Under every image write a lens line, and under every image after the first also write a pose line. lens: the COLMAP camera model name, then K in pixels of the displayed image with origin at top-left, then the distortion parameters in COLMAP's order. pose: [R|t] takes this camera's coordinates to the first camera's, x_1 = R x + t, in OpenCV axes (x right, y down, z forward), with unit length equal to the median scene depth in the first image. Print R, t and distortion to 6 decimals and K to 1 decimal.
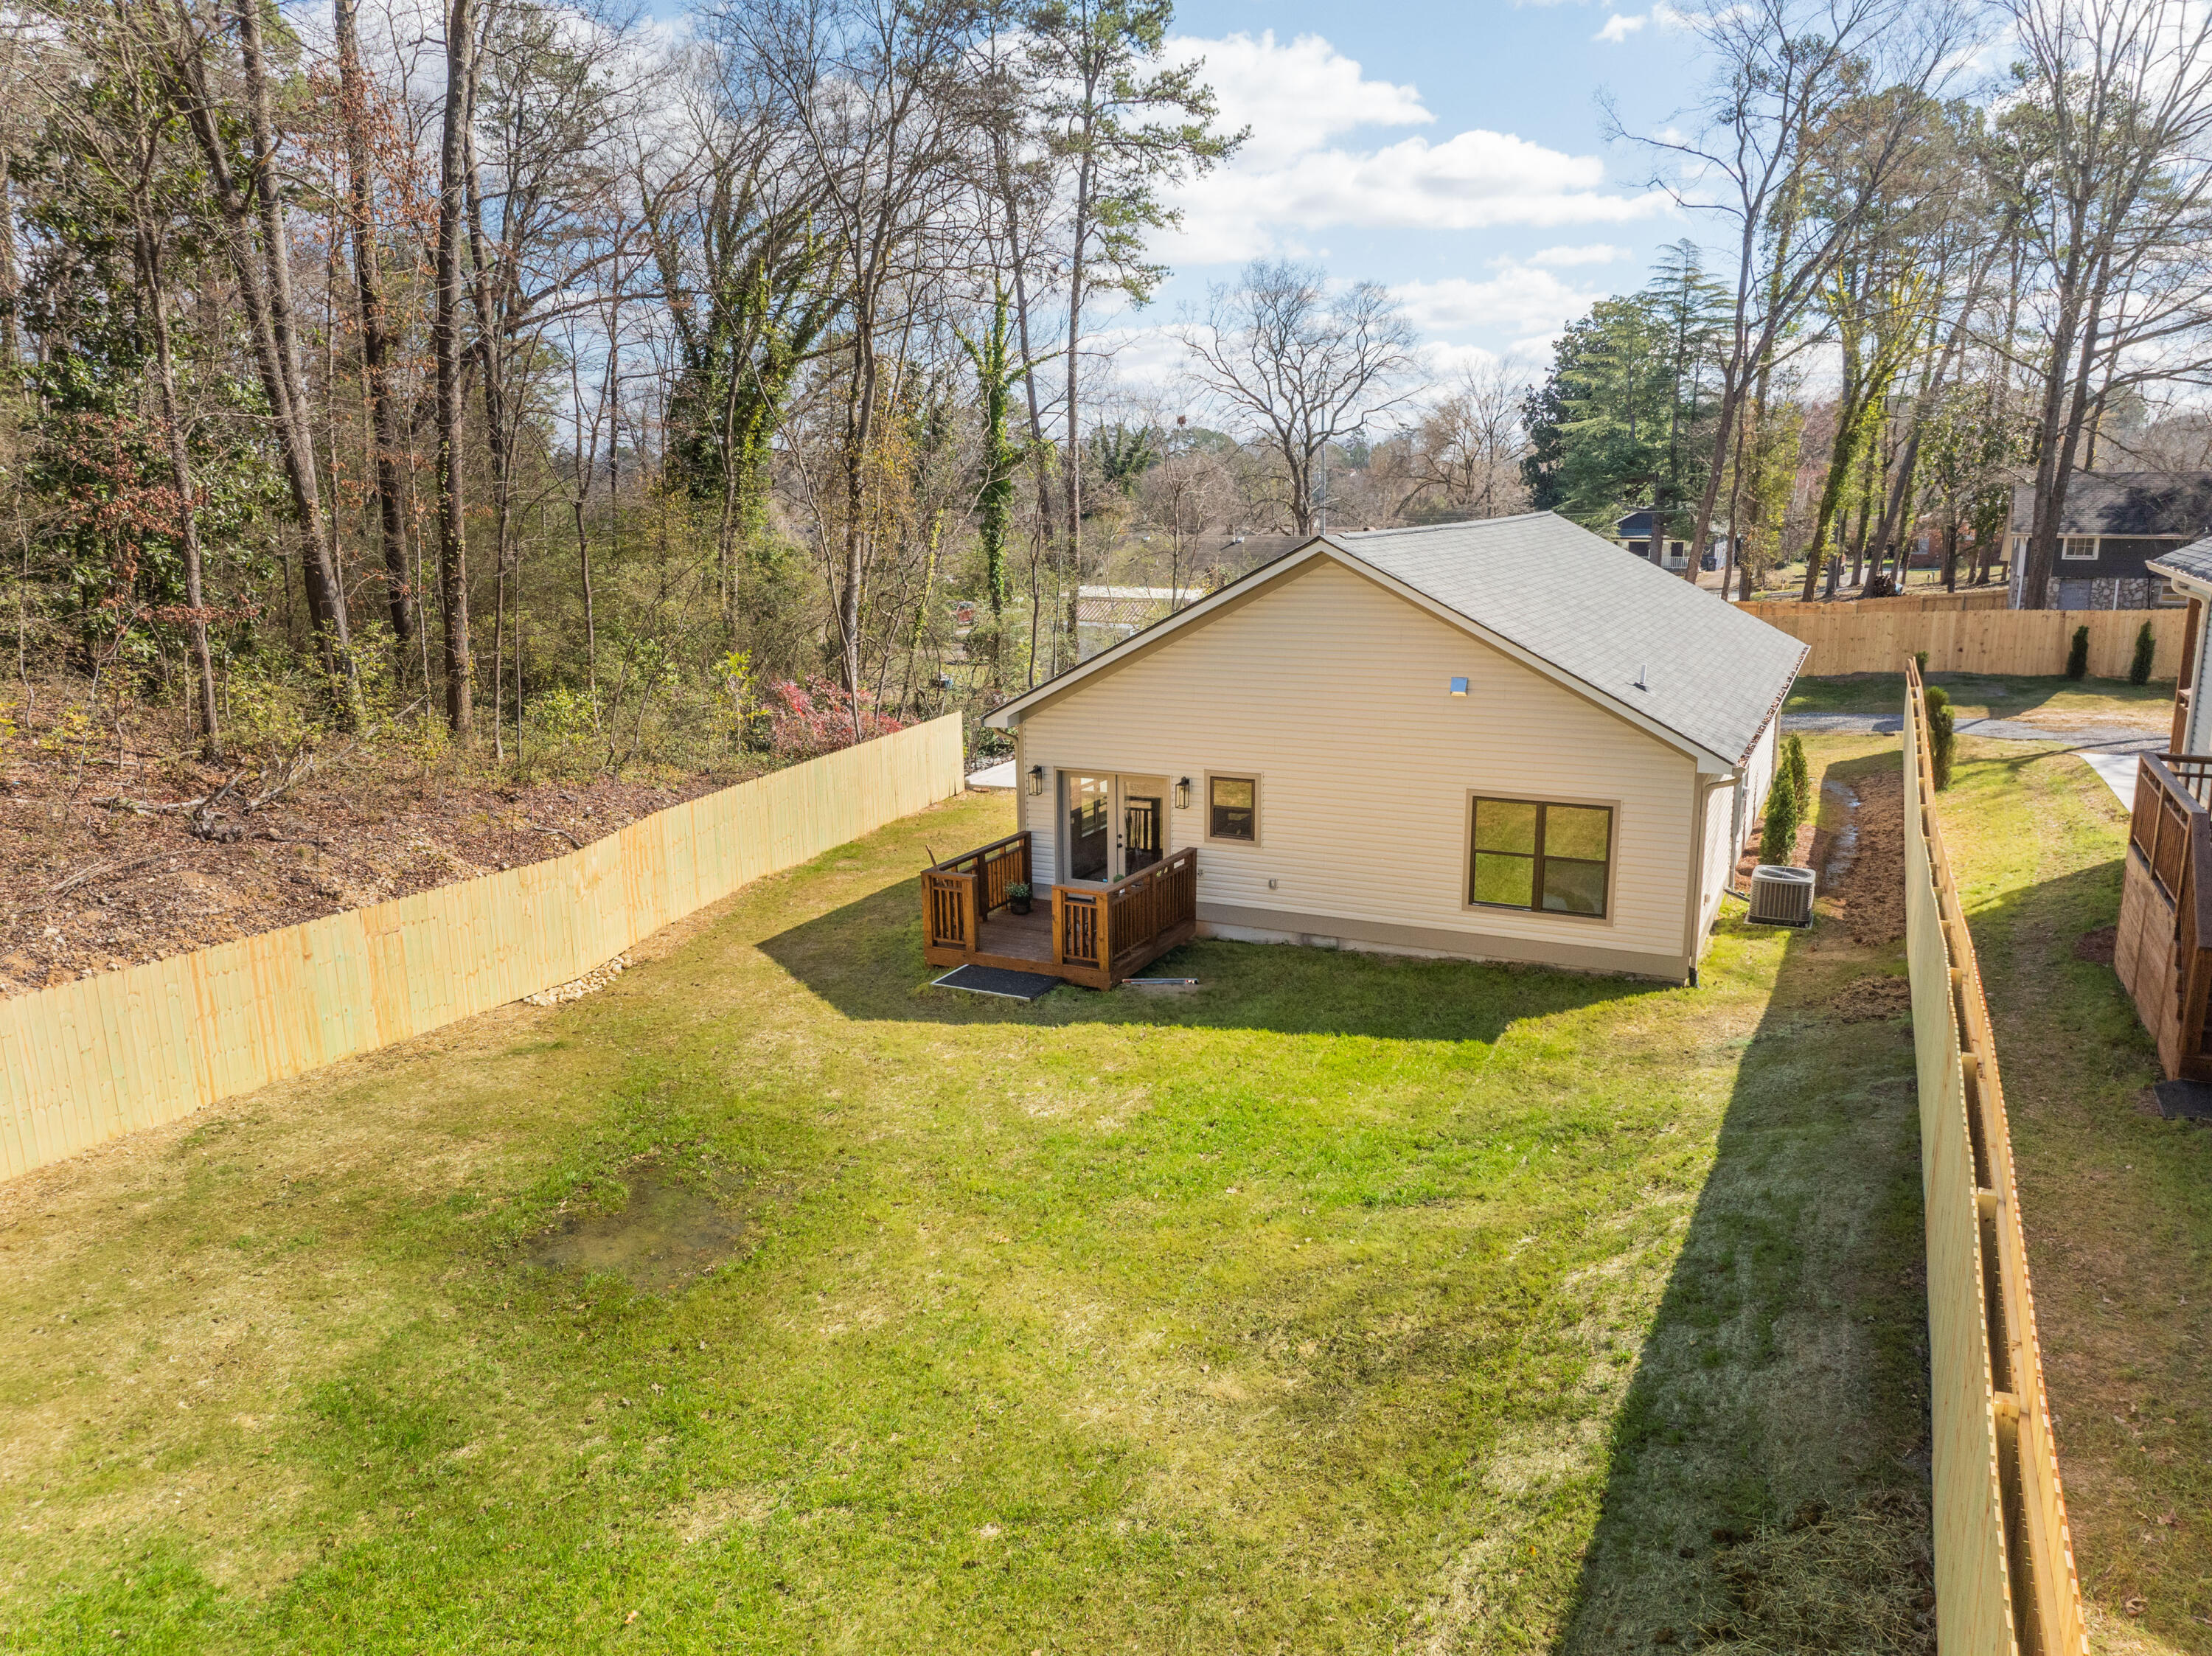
lens RADIAL K [[1556.7, 0, 1106.0], [0, 1556.7, 828.0], [0, 0, 1]] dist [-0.050604, 0.030640]
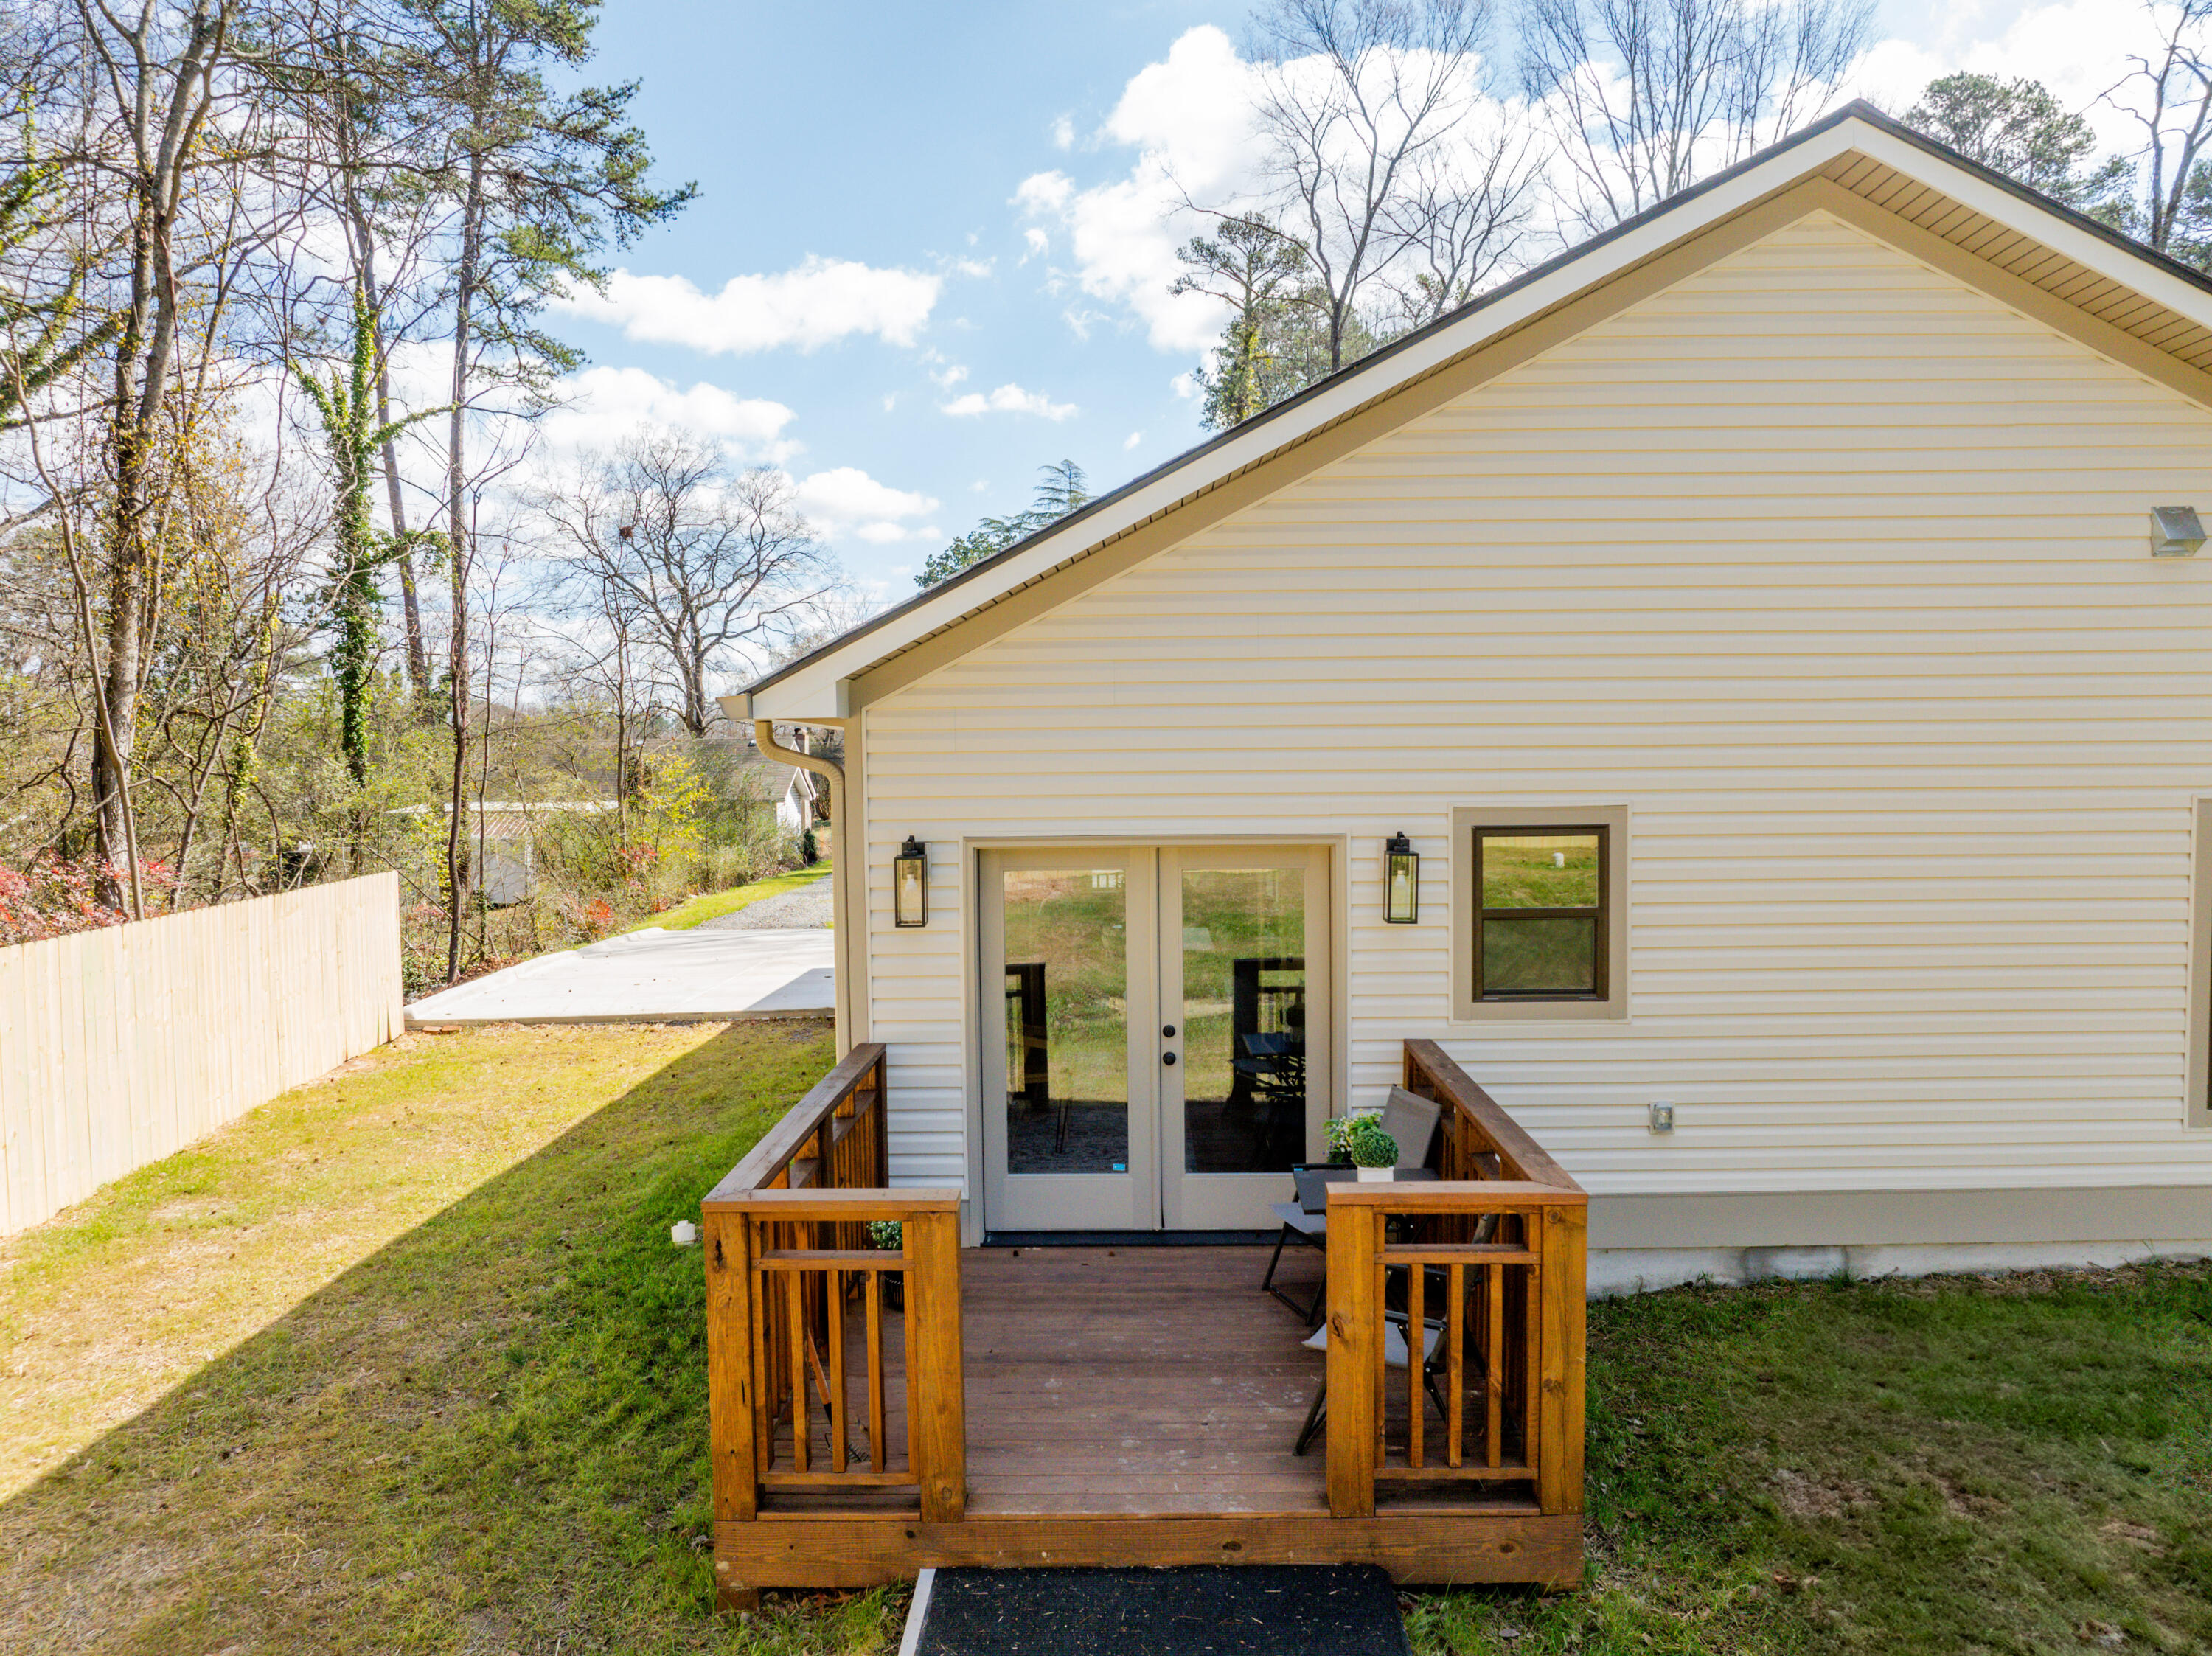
lens RADIAL K [[1556.7, 0, 1106.0], [0, 1556.7, 828.0], [0, 0, 1]] dist [-0.050604, 0.030640]
pose [[0.901432, -0.015547, 0.432641, -0.144395], [0.091771, 0.983506, -0.155868, 0.012714], [-0.423082, 0.180208, 0.887990, 0.658359]]
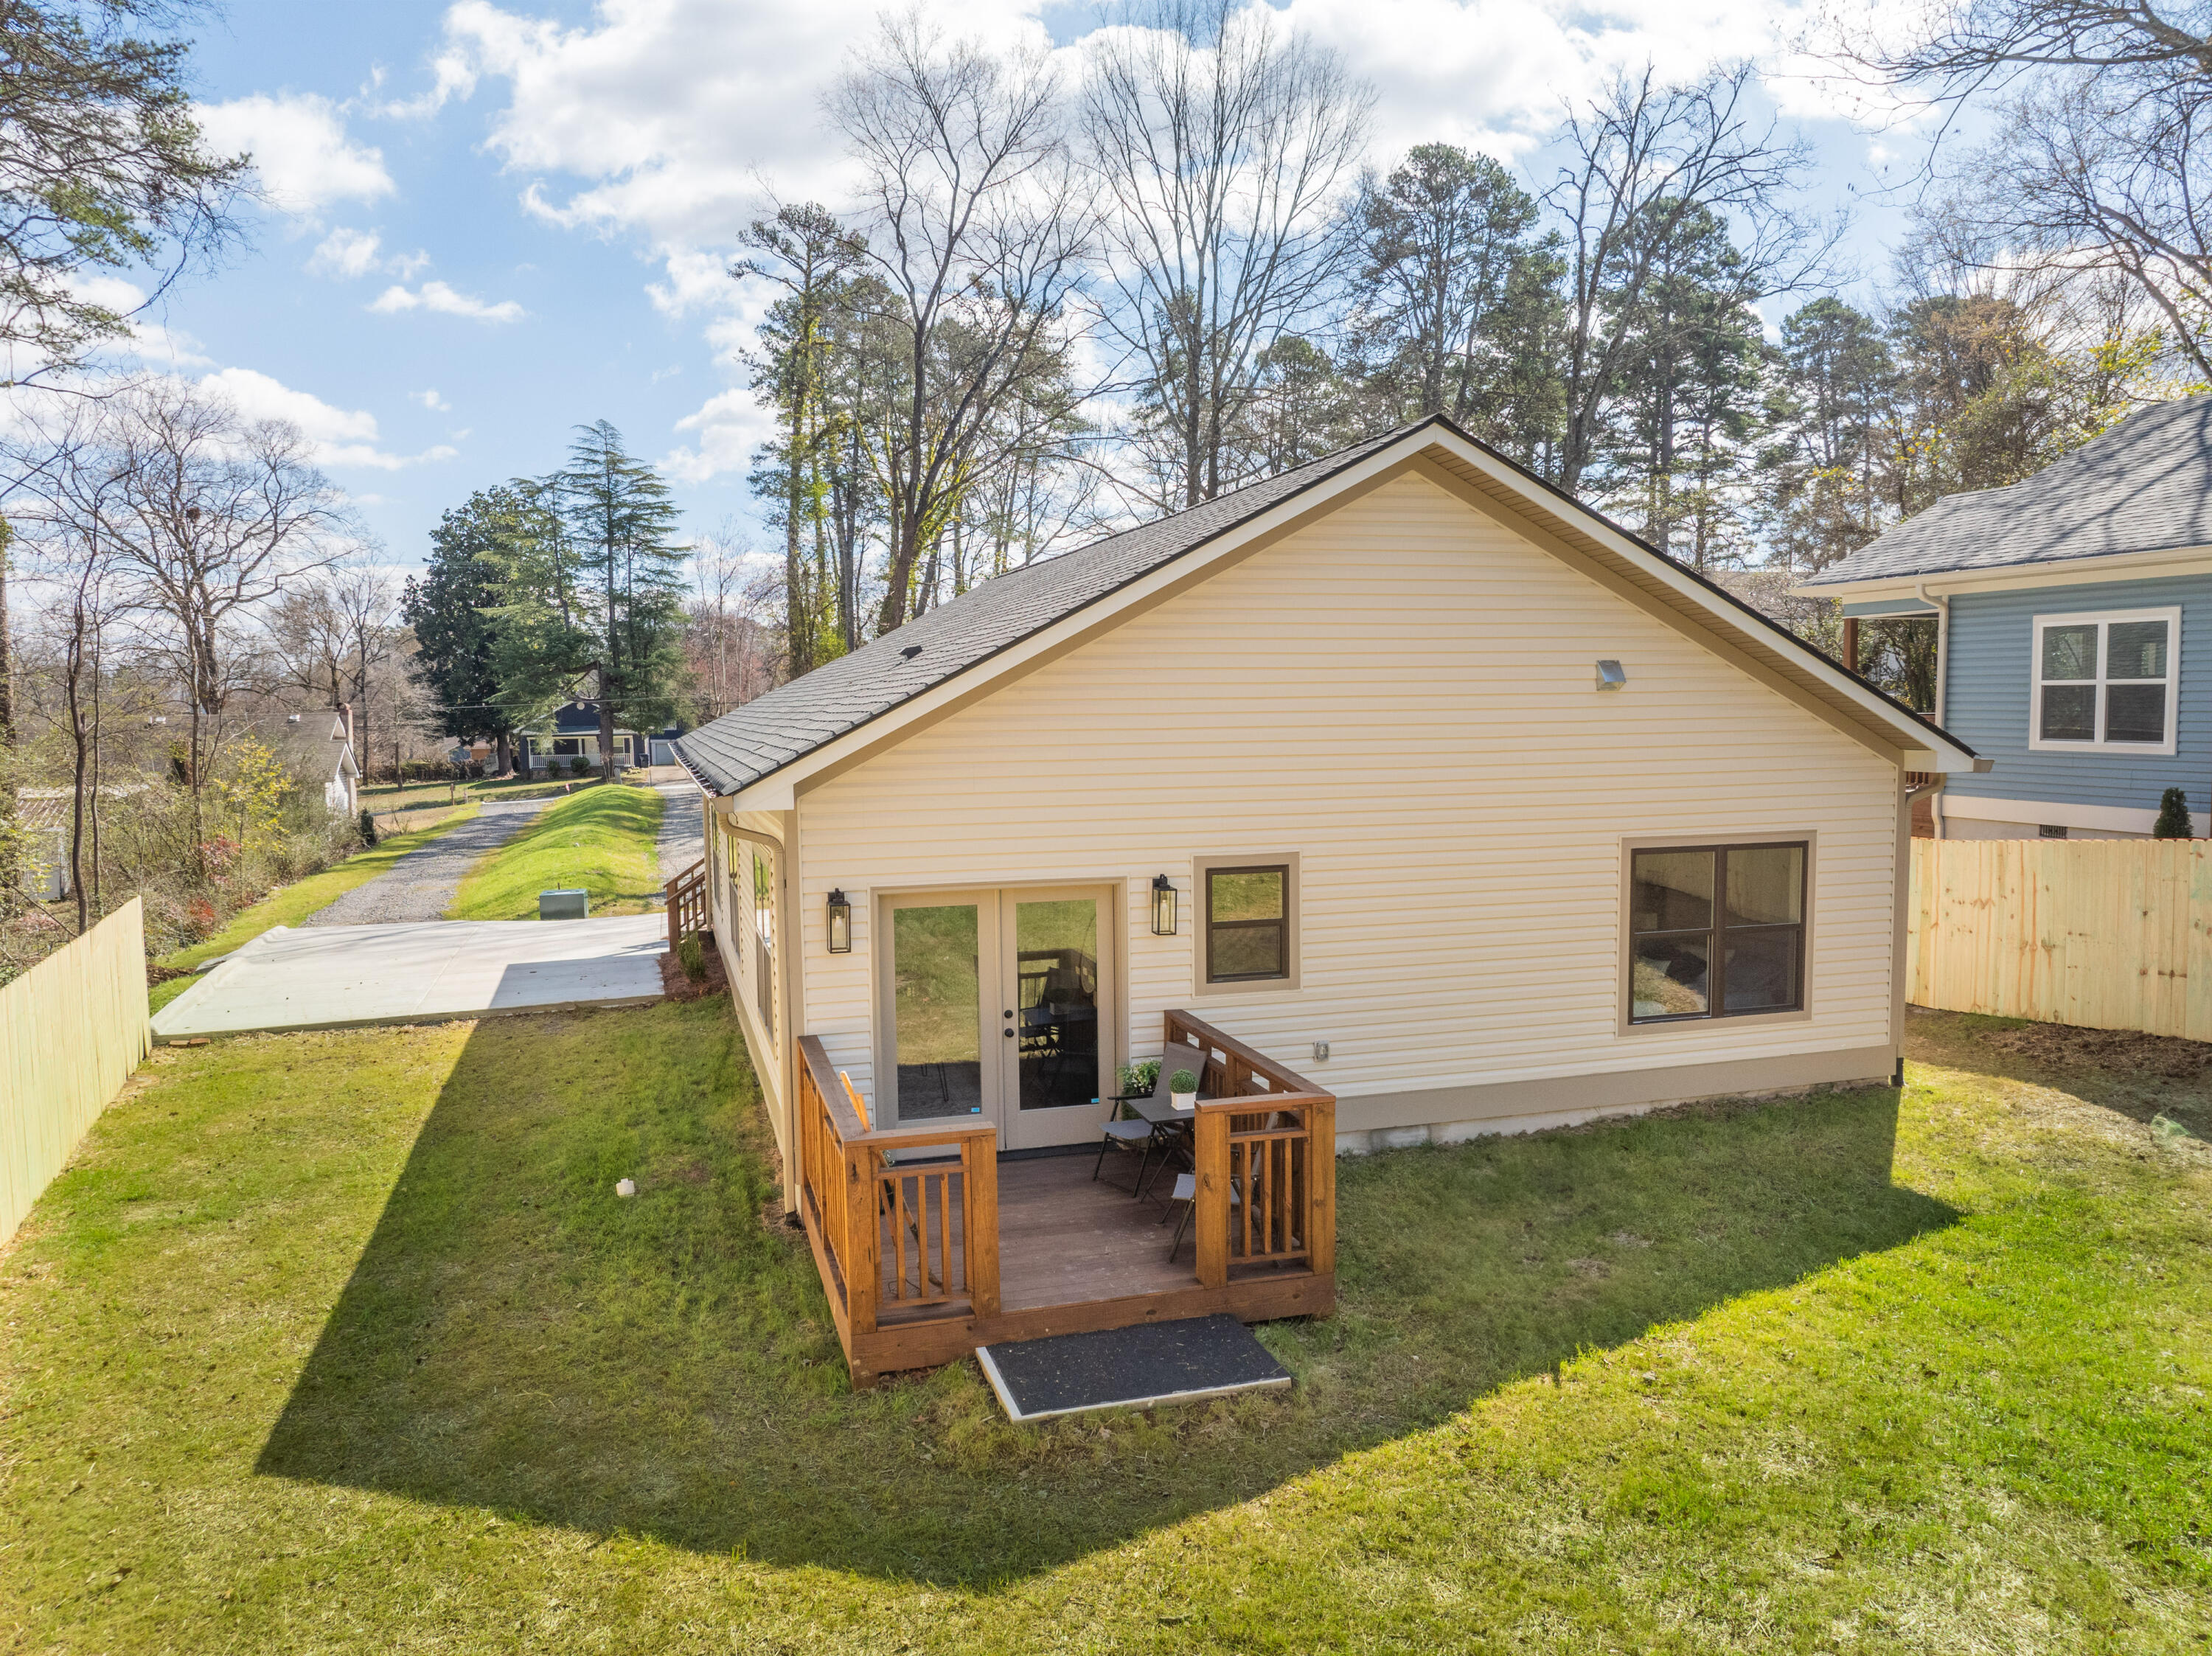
lens RADIAL K [[1563.8, 0, 1077.4], [0, 1563.8, 822.4], [0, 0, 1]] dist [-0.040879, 0.005483]
pose [[0.740499, -0.051063, 0.670115, -0.292615], [0.151837, 0.984039, -0.092800, -0.005012], [-0.654681, 0.170467, 0.736433, 0.574834]]
